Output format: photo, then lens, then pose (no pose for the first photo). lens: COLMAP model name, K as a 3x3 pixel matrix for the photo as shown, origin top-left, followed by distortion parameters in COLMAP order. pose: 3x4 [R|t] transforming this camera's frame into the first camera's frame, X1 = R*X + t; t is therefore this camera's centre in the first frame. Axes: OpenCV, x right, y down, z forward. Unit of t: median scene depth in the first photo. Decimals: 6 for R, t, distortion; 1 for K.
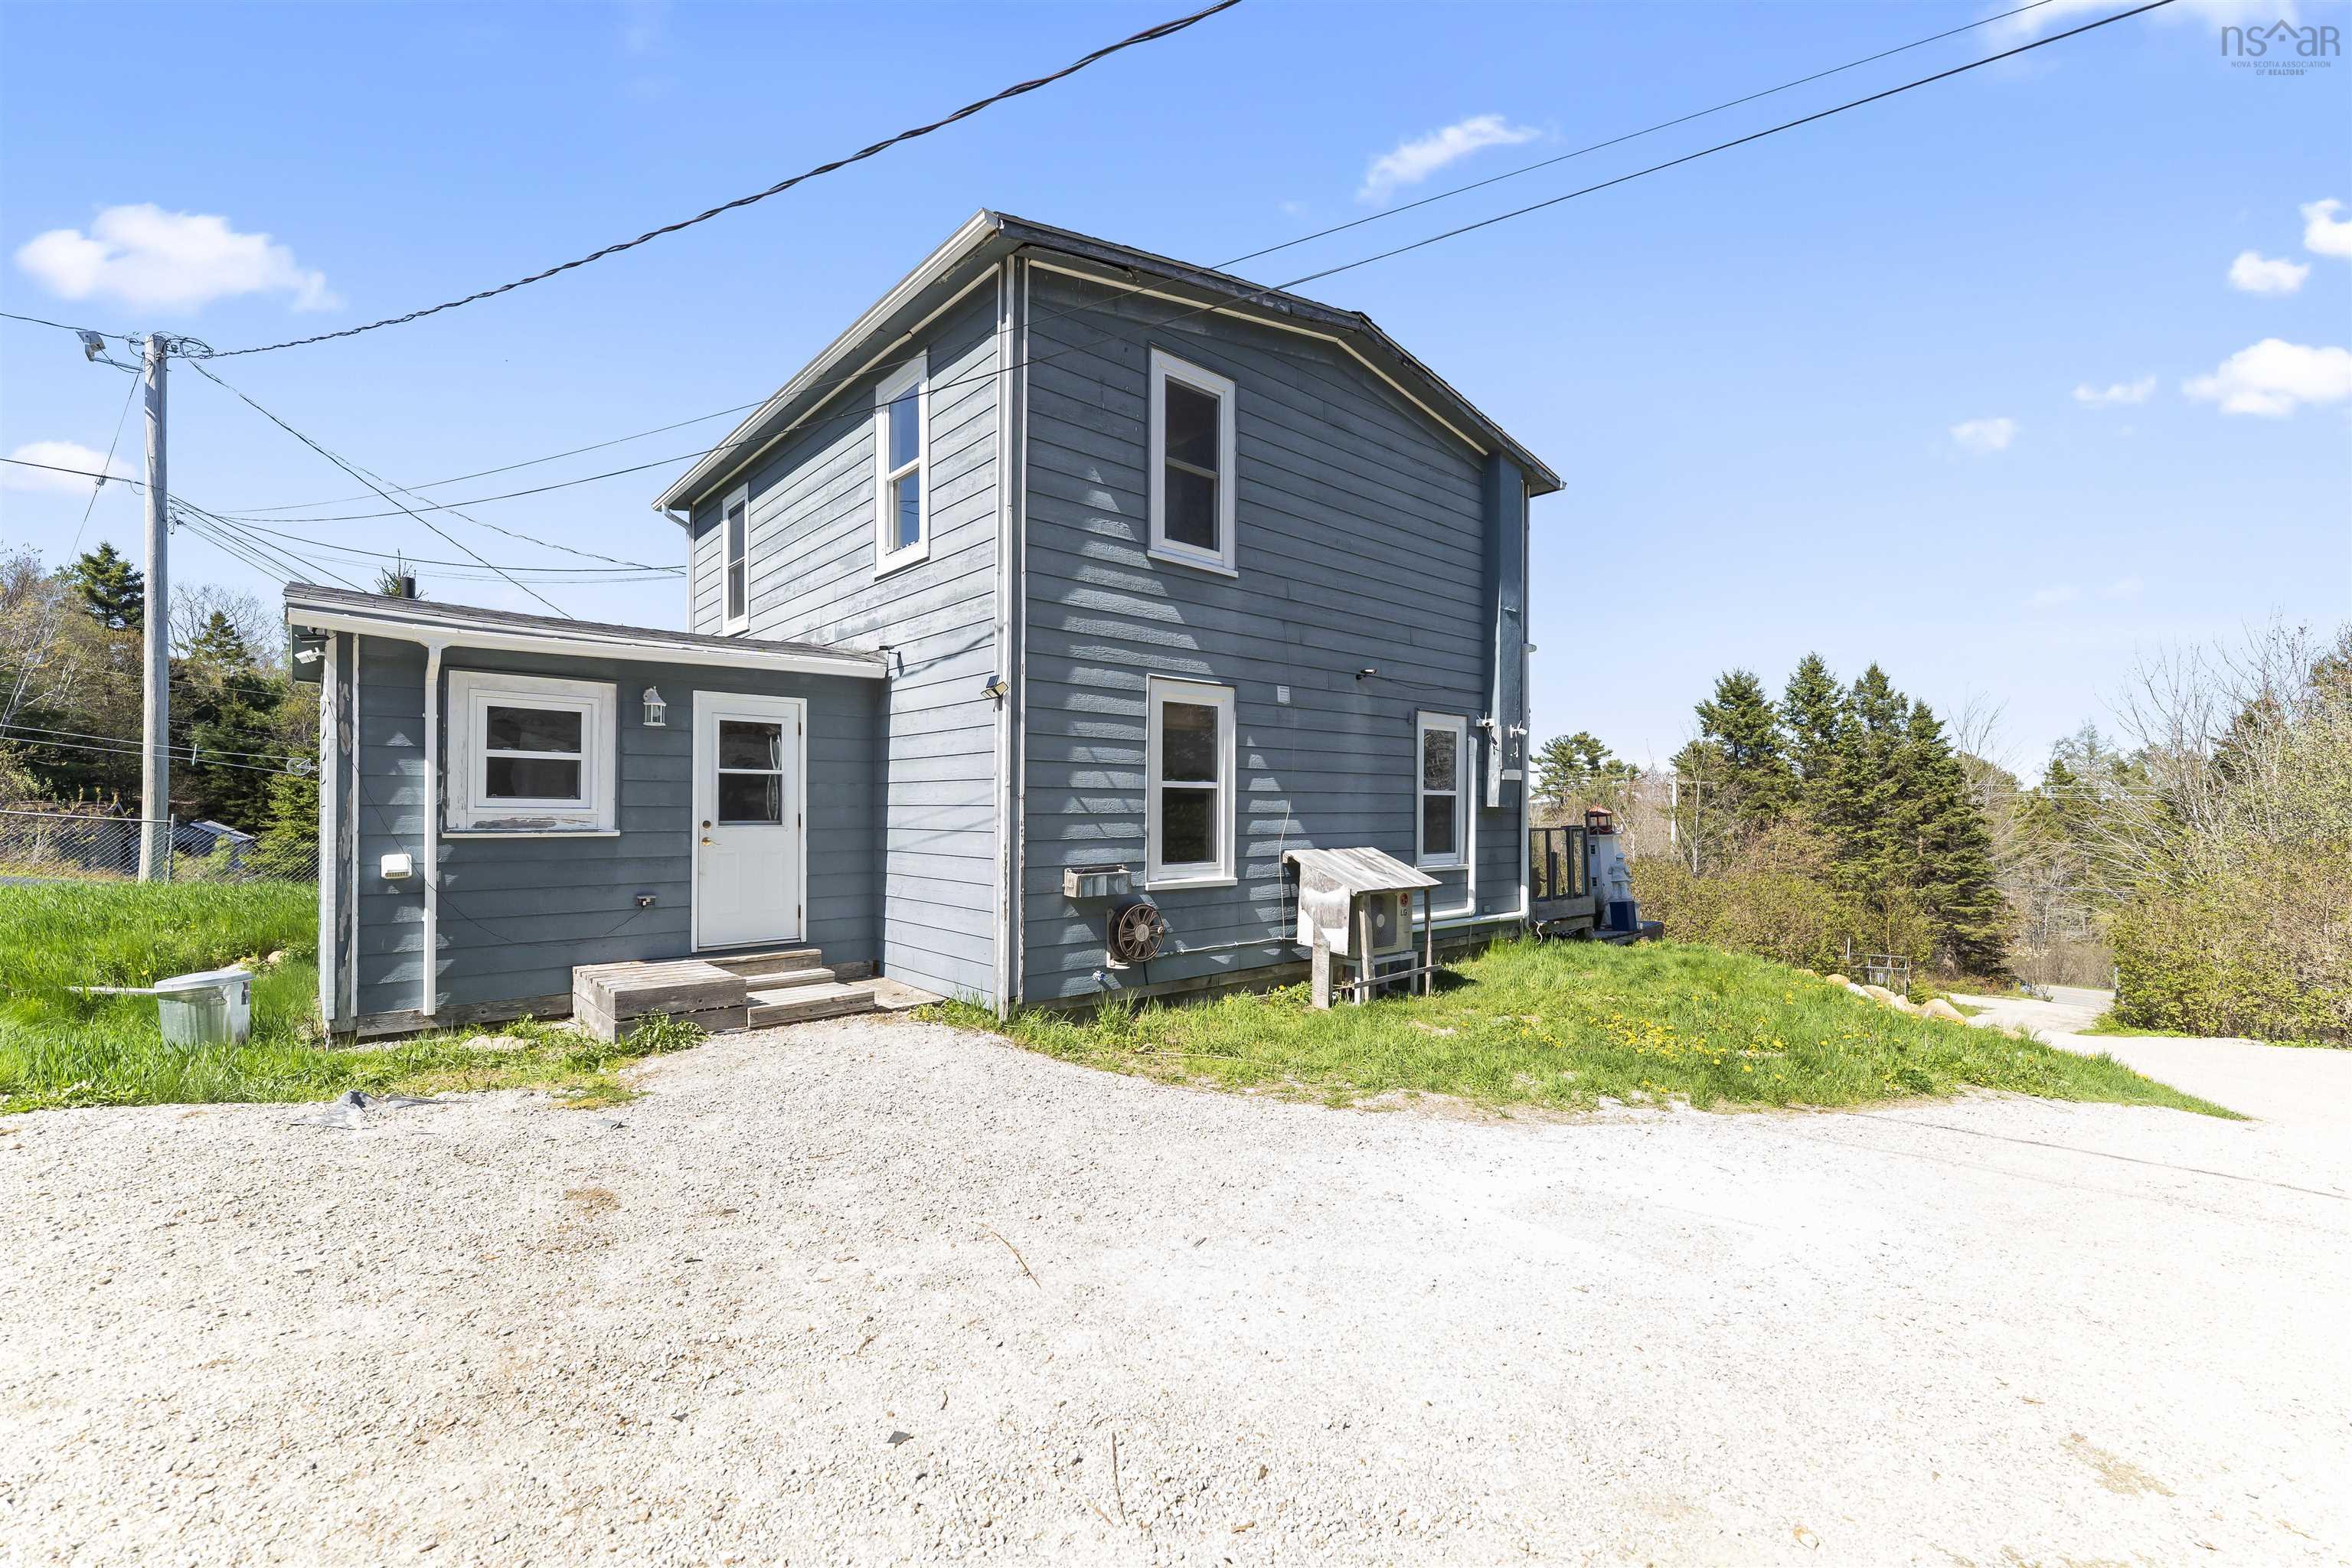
lens RADIAL K [[978.1, 0, 1182.9], [0, 978.1, 801.1], [0, 0, 1]] dist [-0.000526, -0.000055]
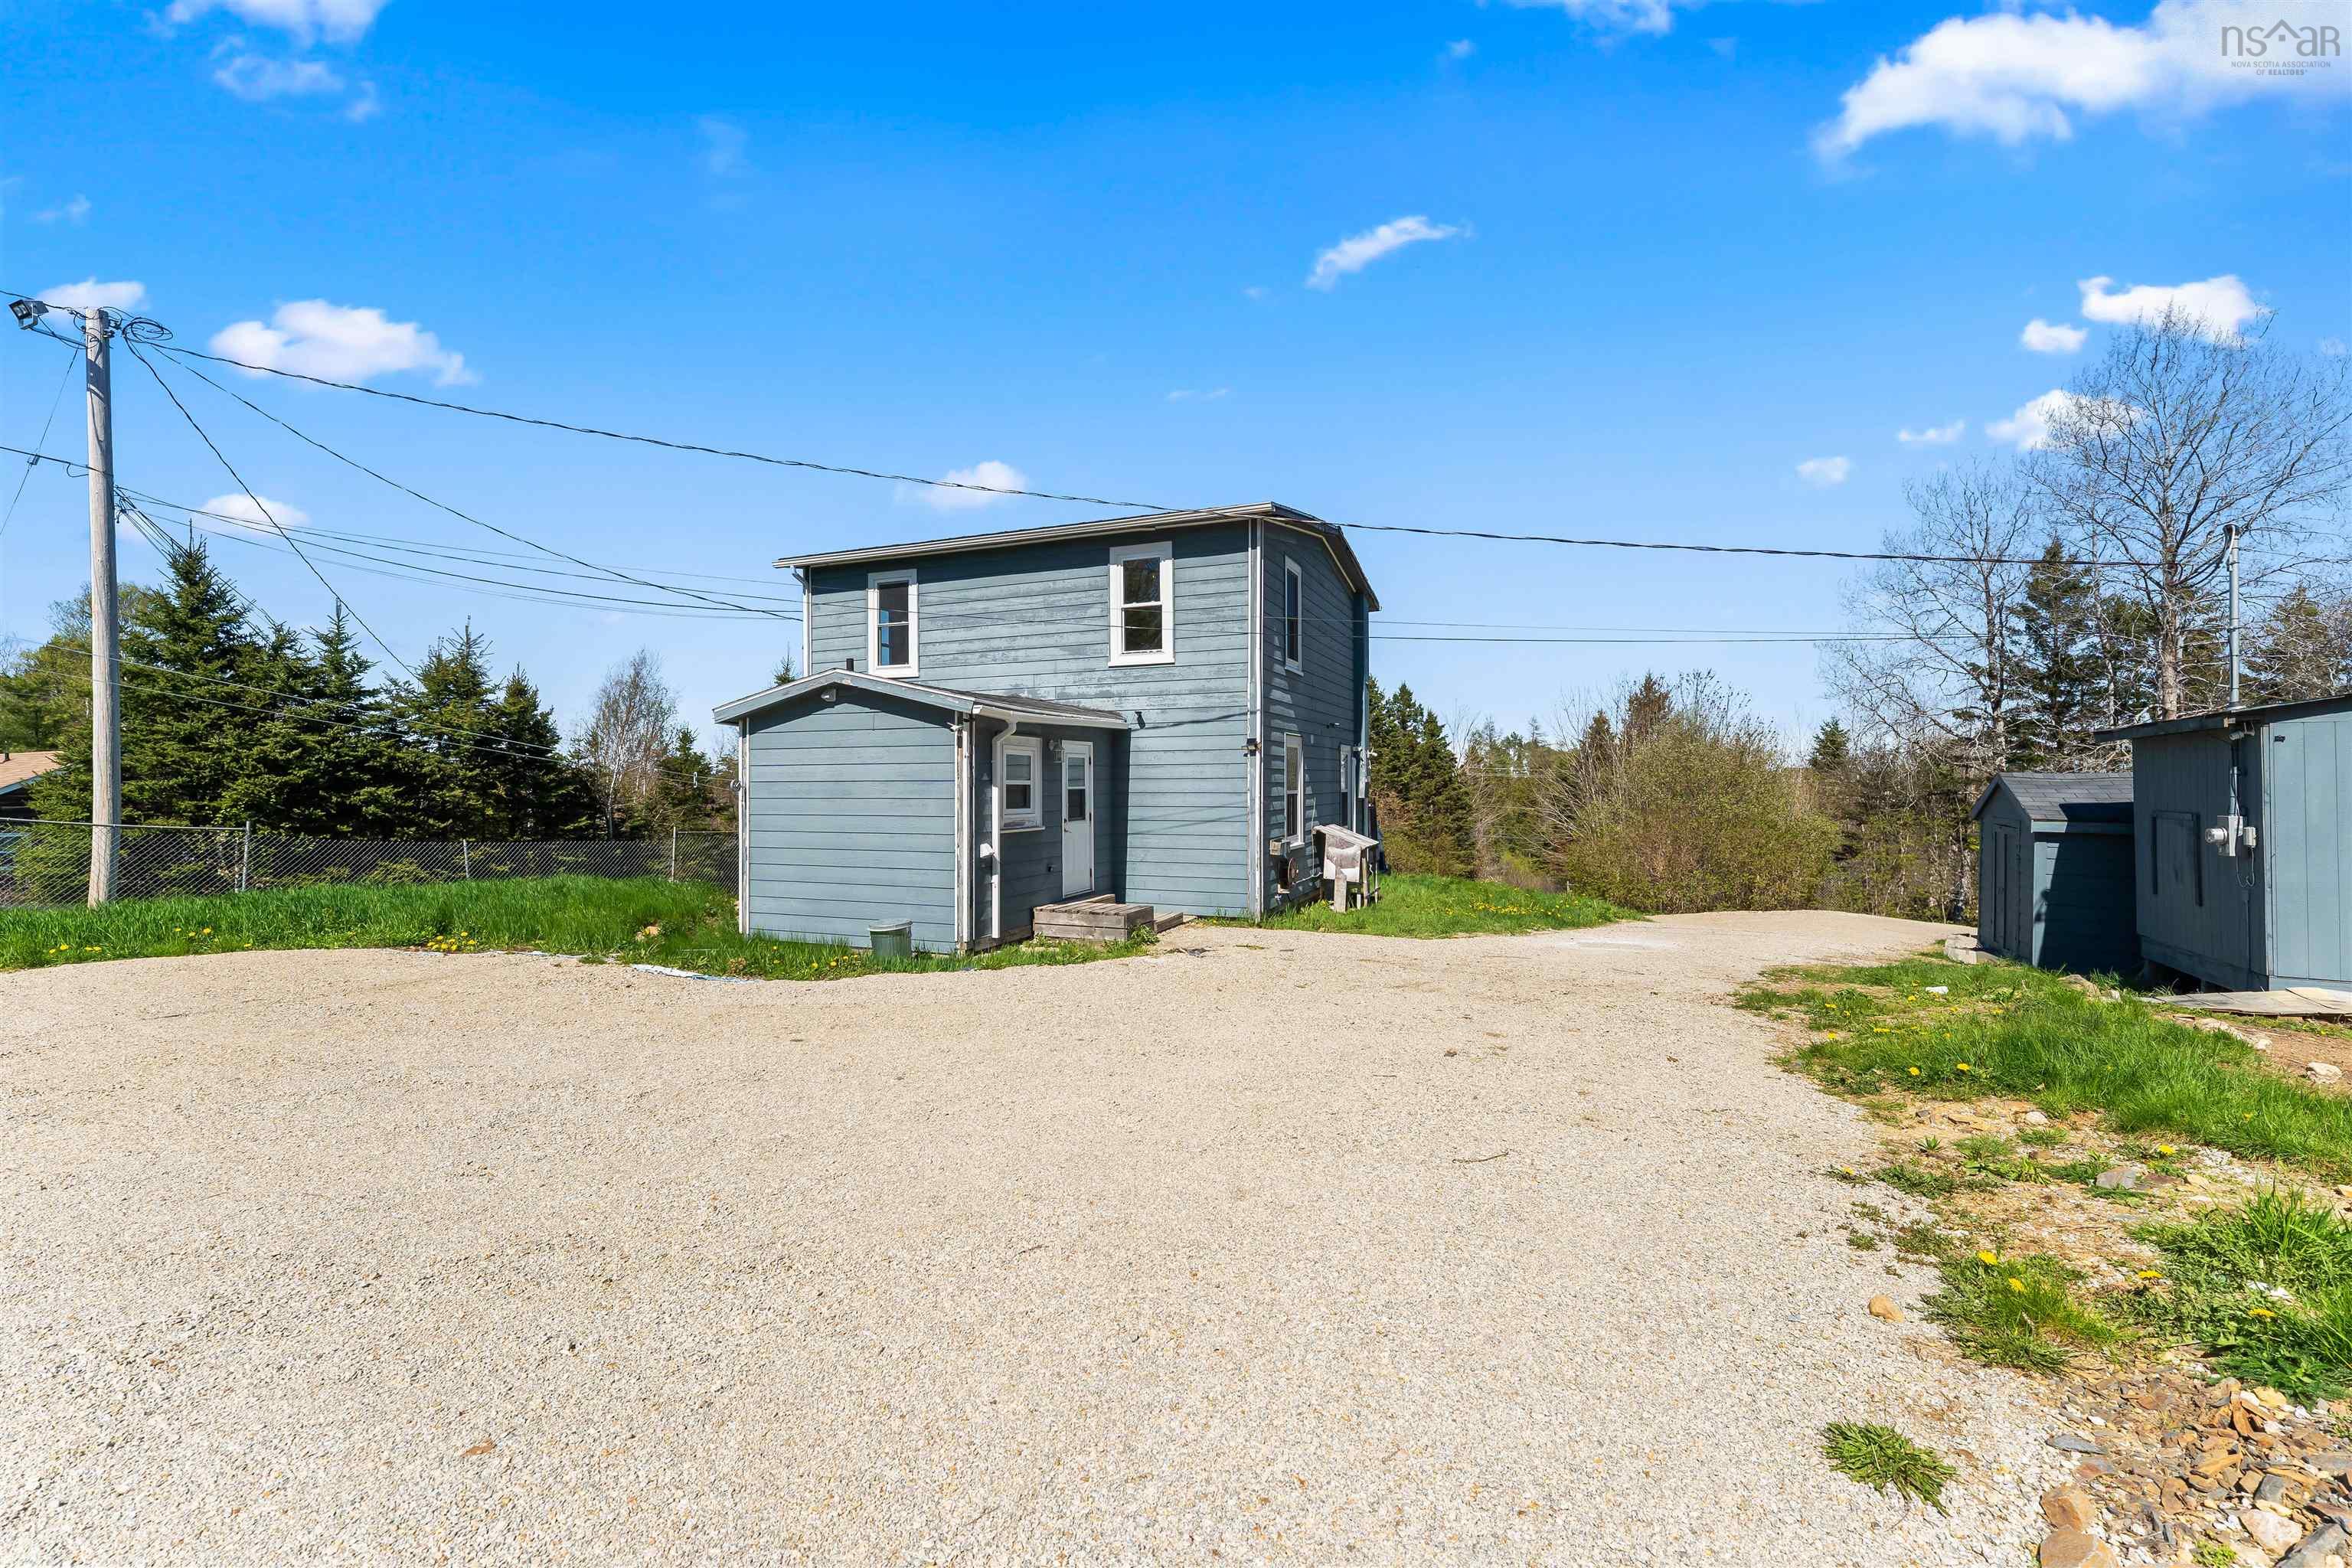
lens RADIAL K [[945.6, 0, 1171.3], [0, 945.6, 789.4], [0, 0, 1]] dist [0.000041, -0.000229]
pose [[0.903490, -0.010456, 0.428481, -0.922581], [0.003662, 0.999854, 0.016678, -0.050677], [-0.428593, -0.013499, 0.903397, -0.475992]]
